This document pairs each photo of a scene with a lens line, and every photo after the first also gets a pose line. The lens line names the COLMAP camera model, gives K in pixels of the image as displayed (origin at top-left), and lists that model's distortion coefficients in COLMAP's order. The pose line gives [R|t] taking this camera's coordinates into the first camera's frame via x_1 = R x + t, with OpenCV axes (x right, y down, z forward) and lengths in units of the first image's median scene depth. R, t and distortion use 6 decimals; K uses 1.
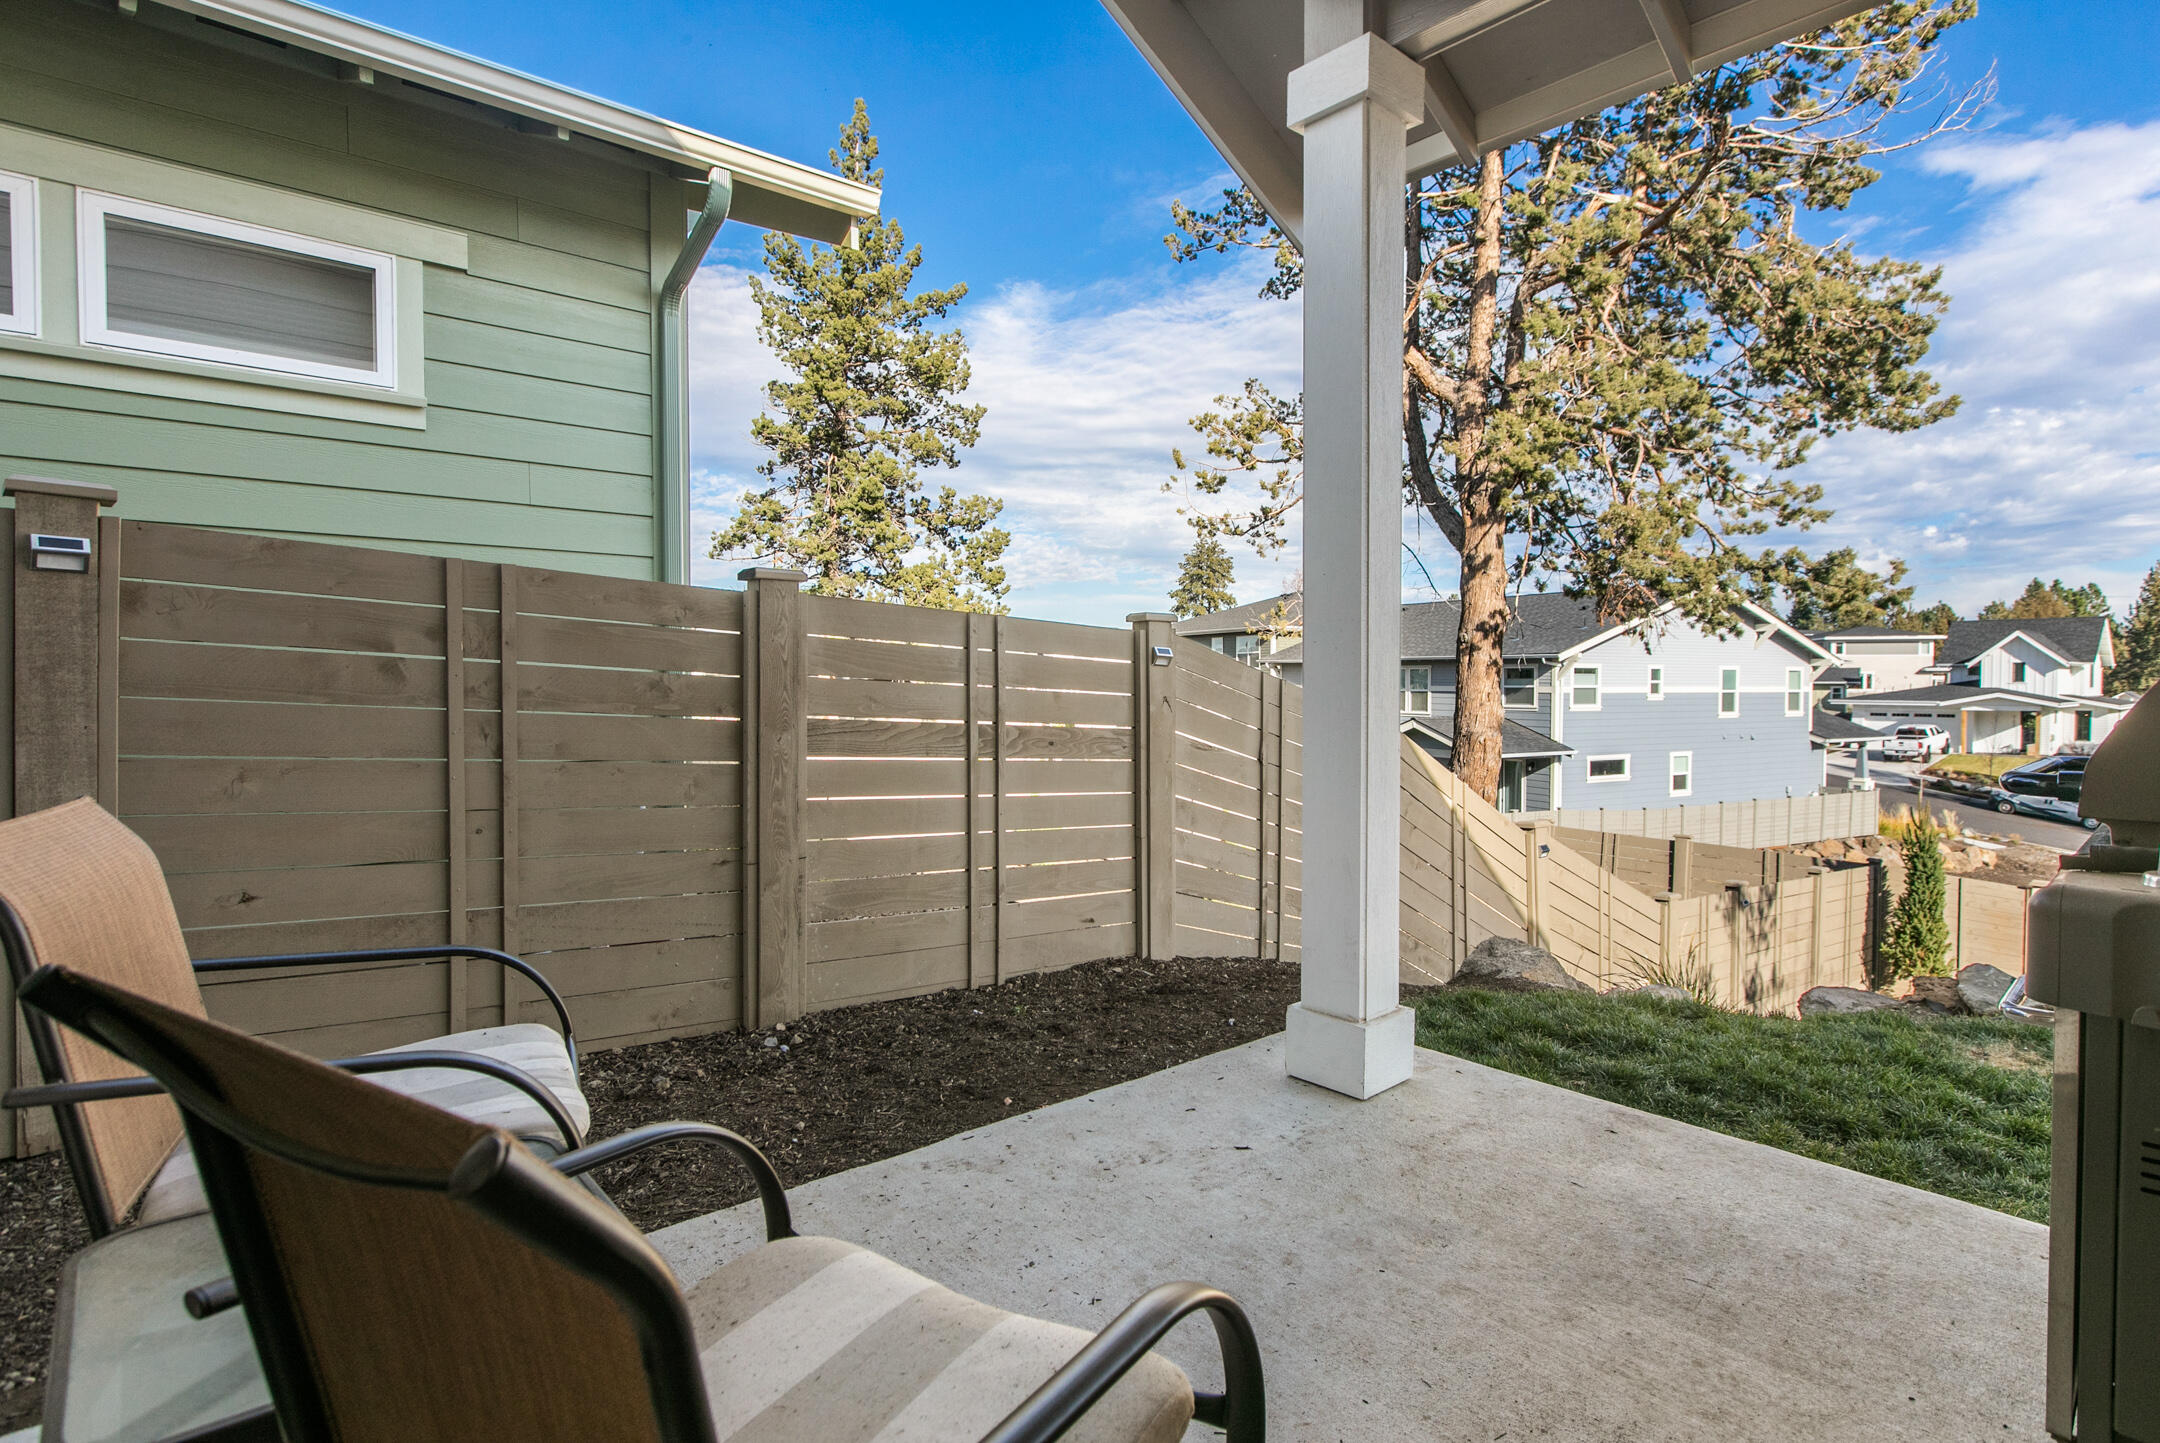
lens RADIAL K [[1096.2, 0, 1094.0], [0, 1096.2, 731.6], [0, 0, 1]] dist [-0.001768, 0.000962]
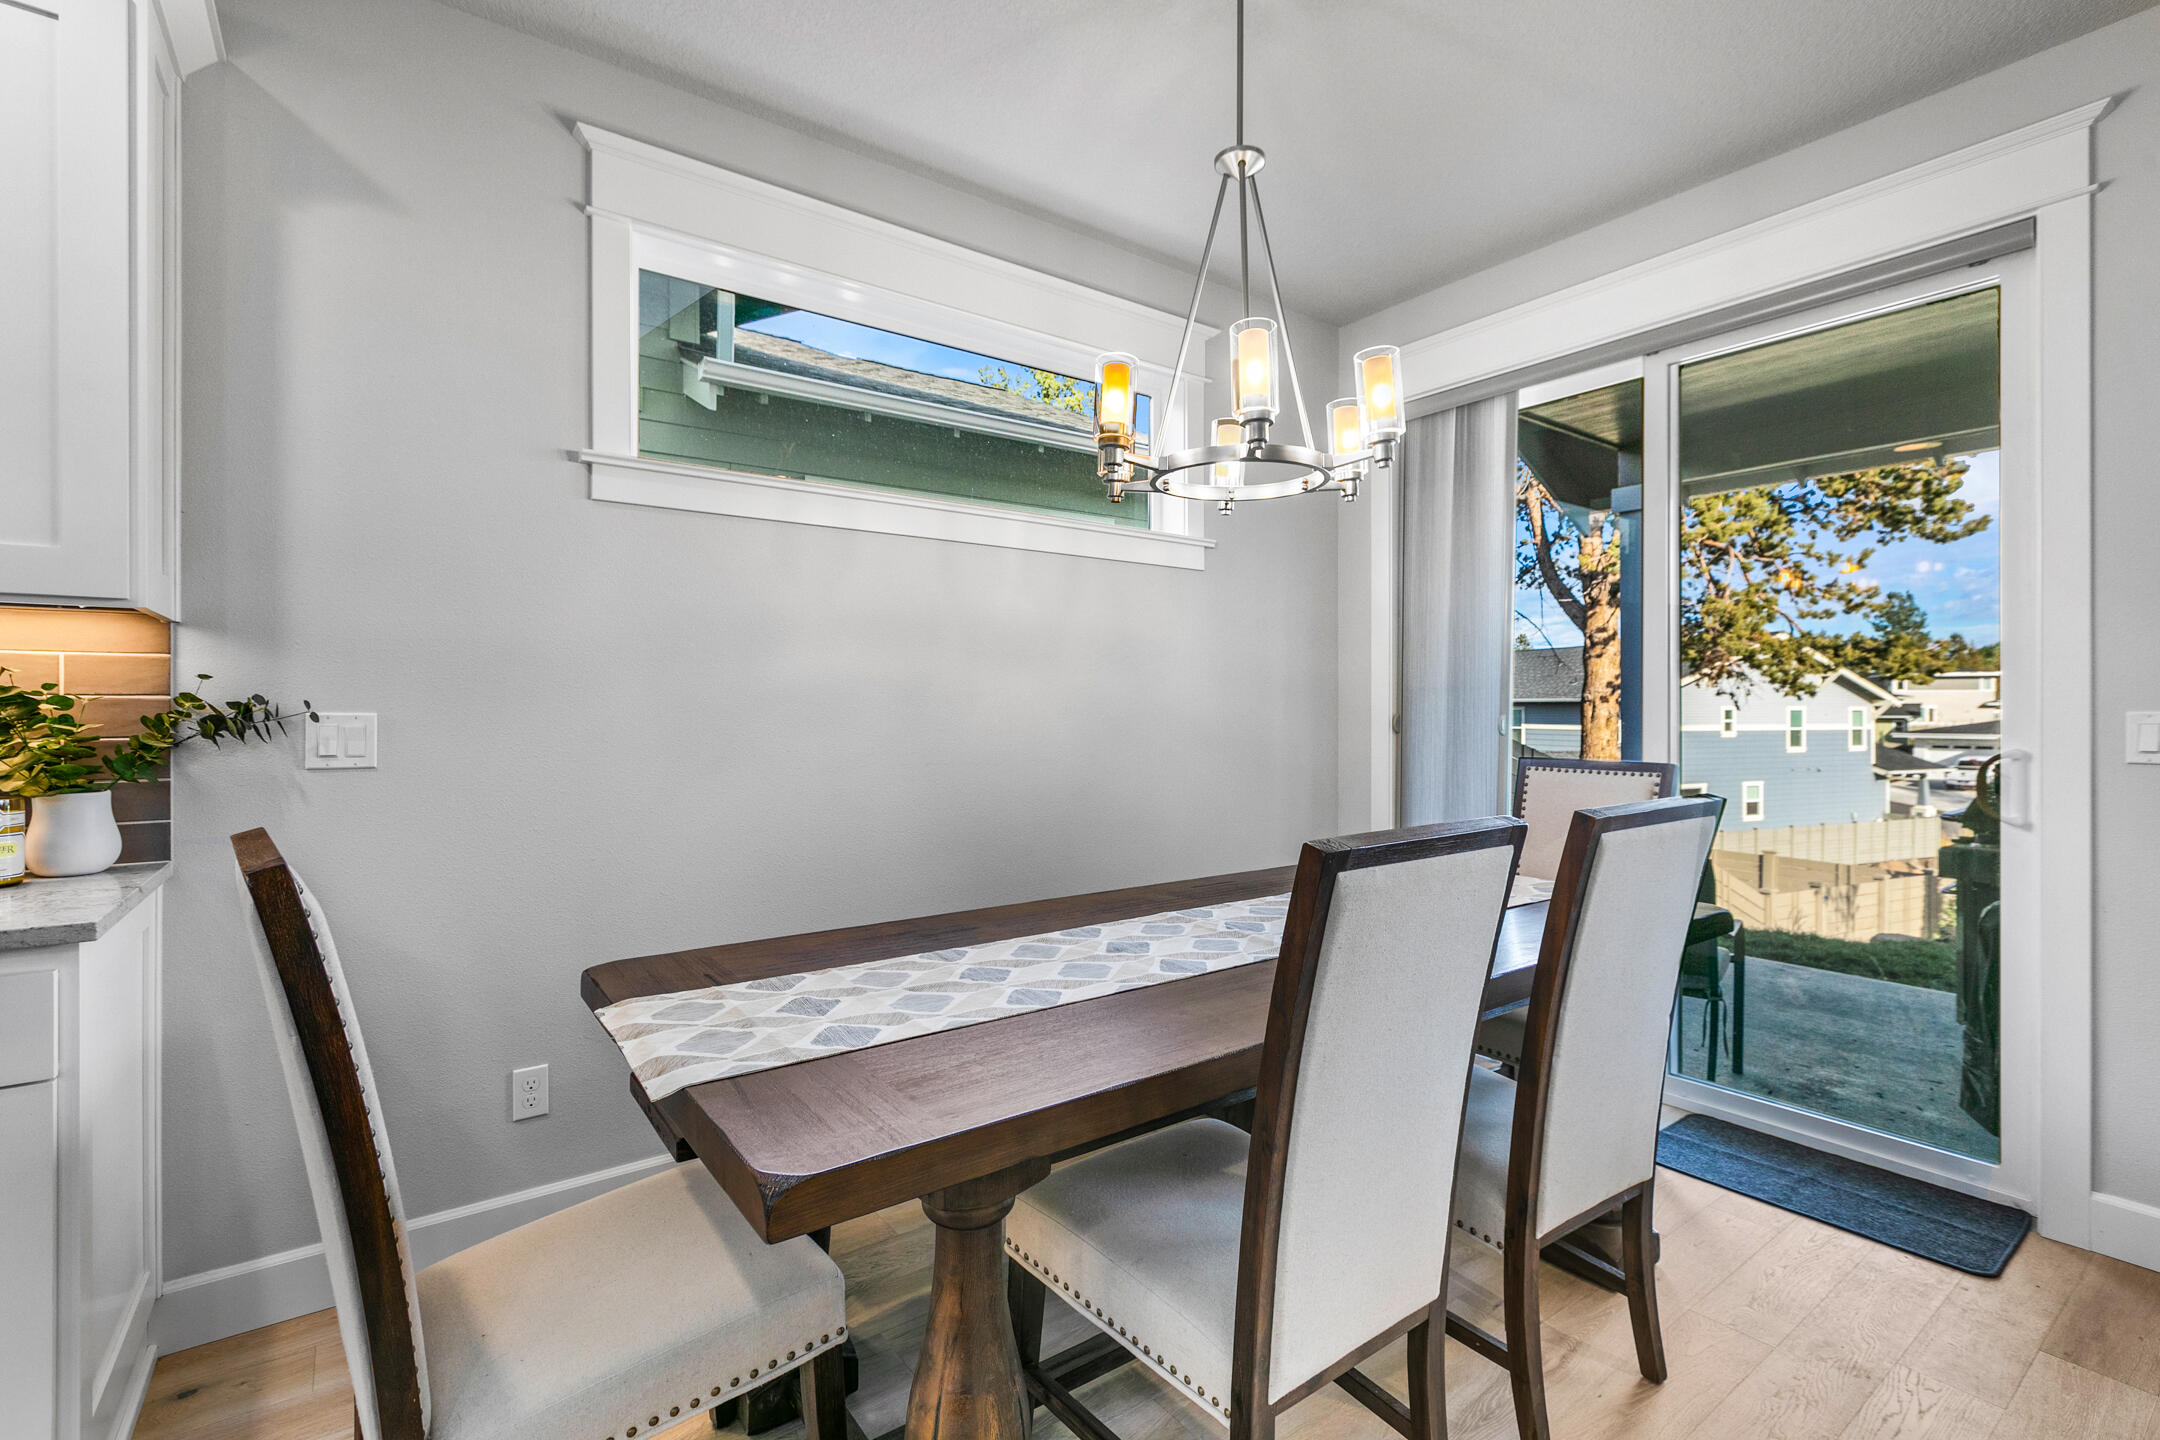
lens RADIAL K [[972.2, 0, 1090.2], [0, 972.2, 723.0], [0, 0, 1]] dist [-0.001428, -0.000329]
pose [[0.995109, 0.001688, -0.098770, -0.149742], [-0.005149, 0.999381, -0.034787, -0.010809], [0.098651, 0.035125, 0.994502, -0.227017]]
